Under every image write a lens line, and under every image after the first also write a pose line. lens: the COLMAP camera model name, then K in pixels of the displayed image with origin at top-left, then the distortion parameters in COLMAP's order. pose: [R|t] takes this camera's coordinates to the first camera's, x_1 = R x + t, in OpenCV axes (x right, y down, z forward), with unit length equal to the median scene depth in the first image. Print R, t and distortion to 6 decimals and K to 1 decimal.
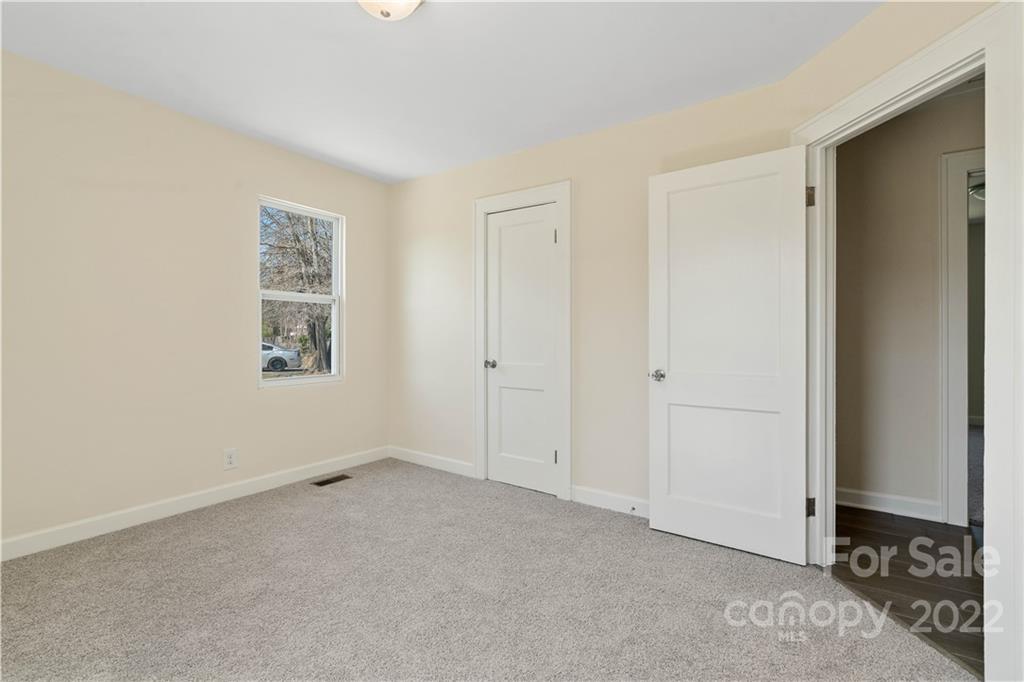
lens RADIAL K [[460.7, 0, 513.8], [0, 460.7, 337.0], [0, 0, 1]] dist [-0.003304, 0.000676]
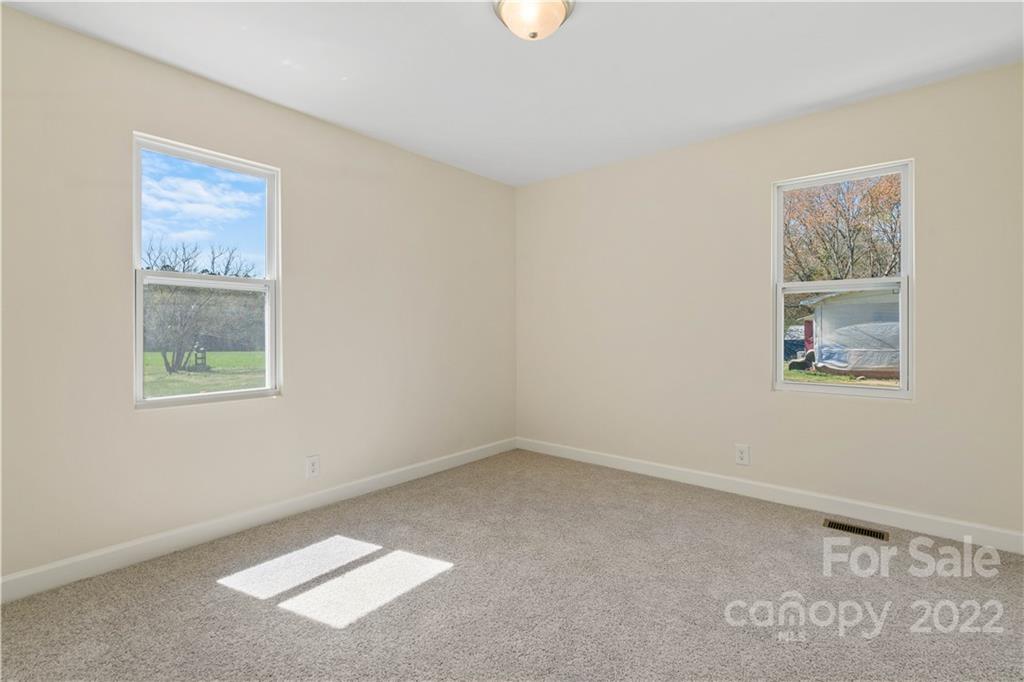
lens RADIAL K [[460.7, 0, 513.8], [0, 460.7, 337.0], [0, 0, 1]] dist [-0.003304, 0.000676]
pose [[-0.069537, 0.018568, -0.997407, 0.385197], [-0.008026, 0.999784, 0.019172, -0.008551], [0.997547, 0.009339, -0.069373, 0.512116]]
